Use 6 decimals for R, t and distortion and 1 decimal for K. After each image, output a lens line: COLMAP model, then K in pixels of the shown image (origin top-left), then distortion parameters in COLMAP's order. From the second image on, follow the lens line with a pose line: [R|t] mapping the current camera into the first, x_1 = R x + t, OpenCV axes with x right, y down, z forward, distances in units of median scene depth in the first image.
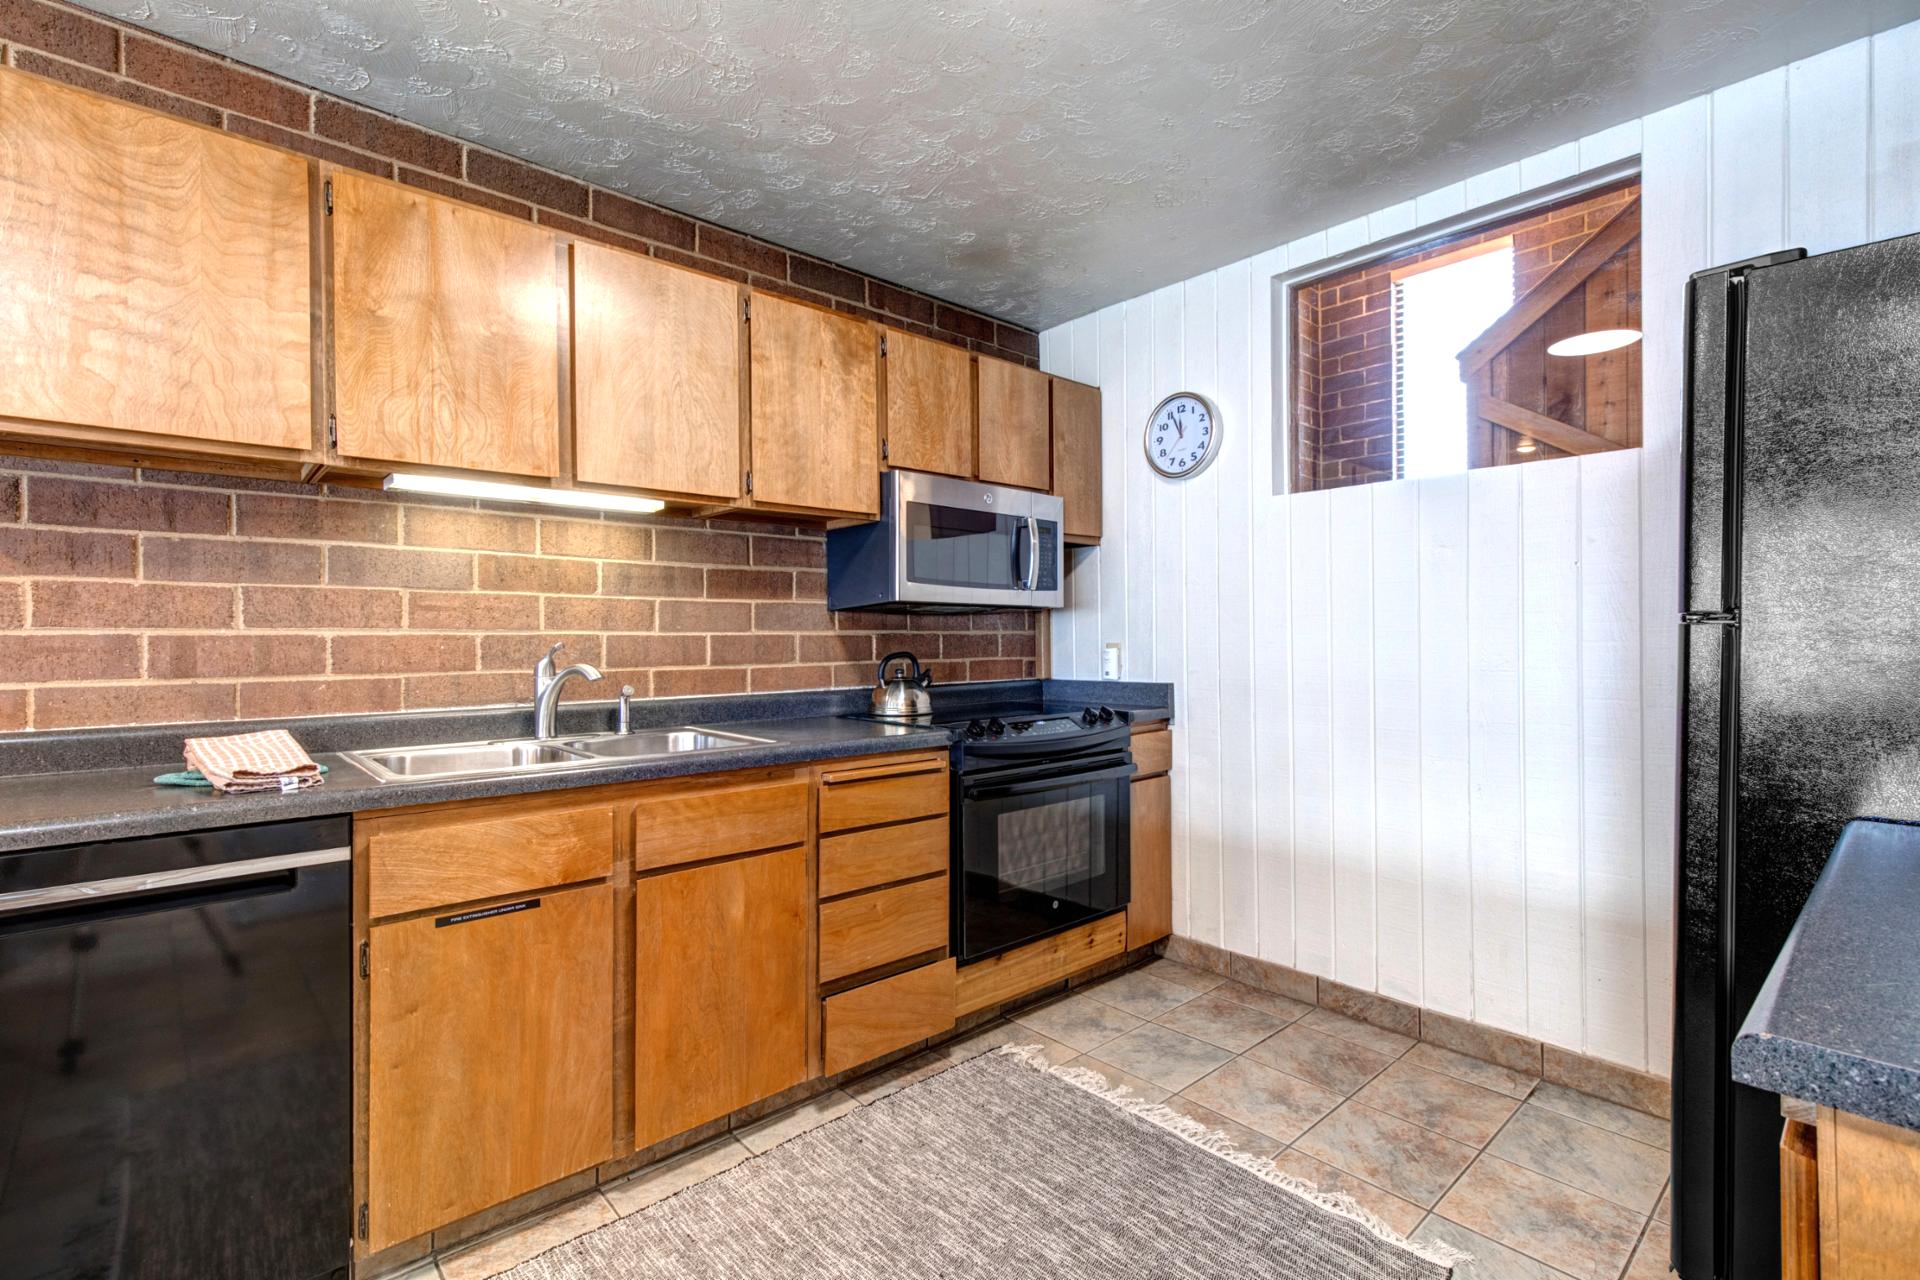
lens RADIAL K [[873.5, 0, 968.5], [0, 873.5, 631.9], [0, 0, 1]] dist [0.002100, 0.000106]
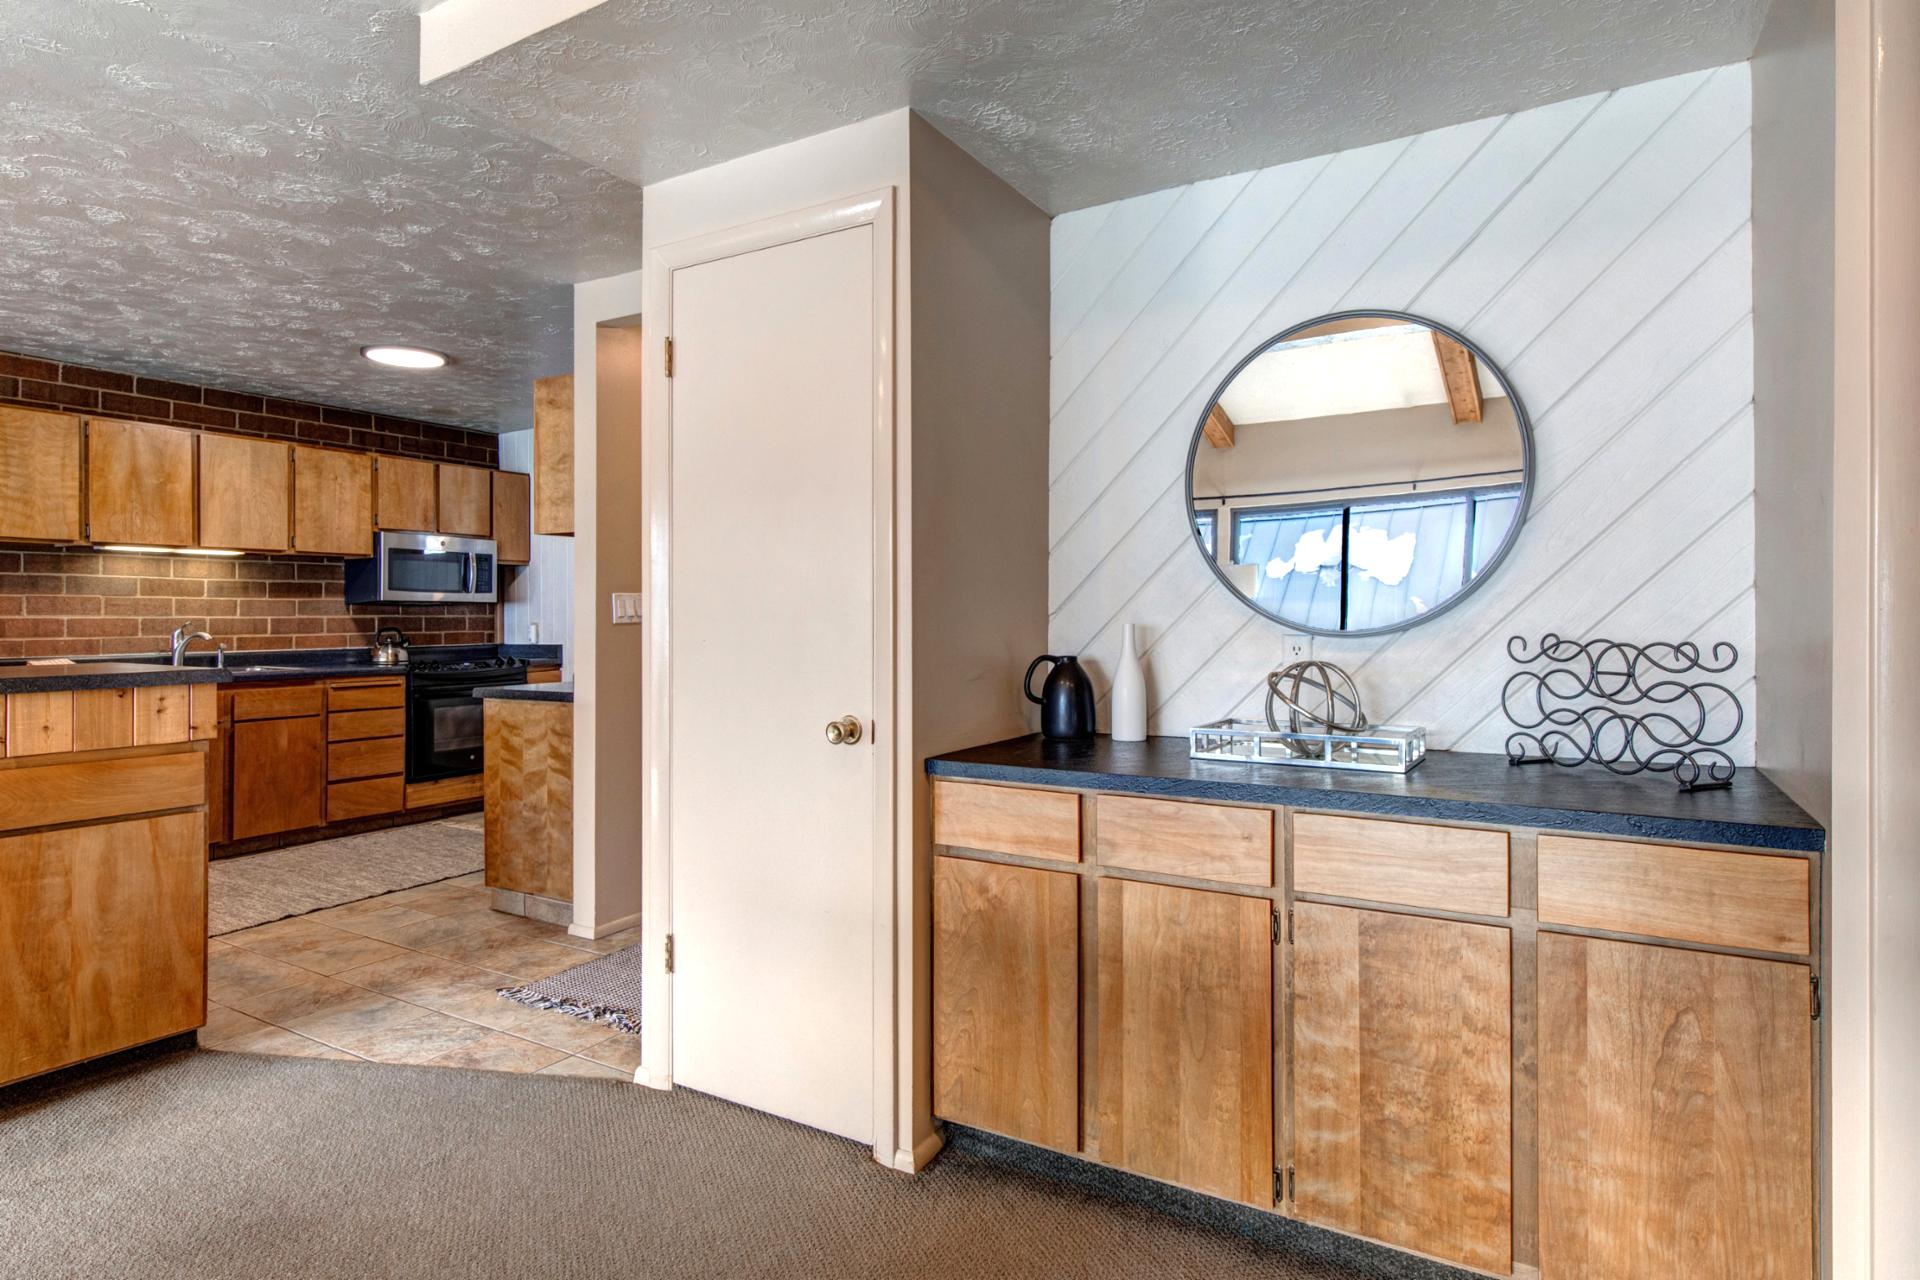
lens RADIAL K [[1035.1, 0, 938.2], [0, 1035.1, 604.3], [0, 0, 1]] dist [-0.001524, -0.000946]
pose [[0.957871, 0.006116, 0.287134, 0.466569], [-0.004754, 0.999974, -0.005440, -0.021922], [-0.287160, 0.003846, 0.957875, -1.631302]]
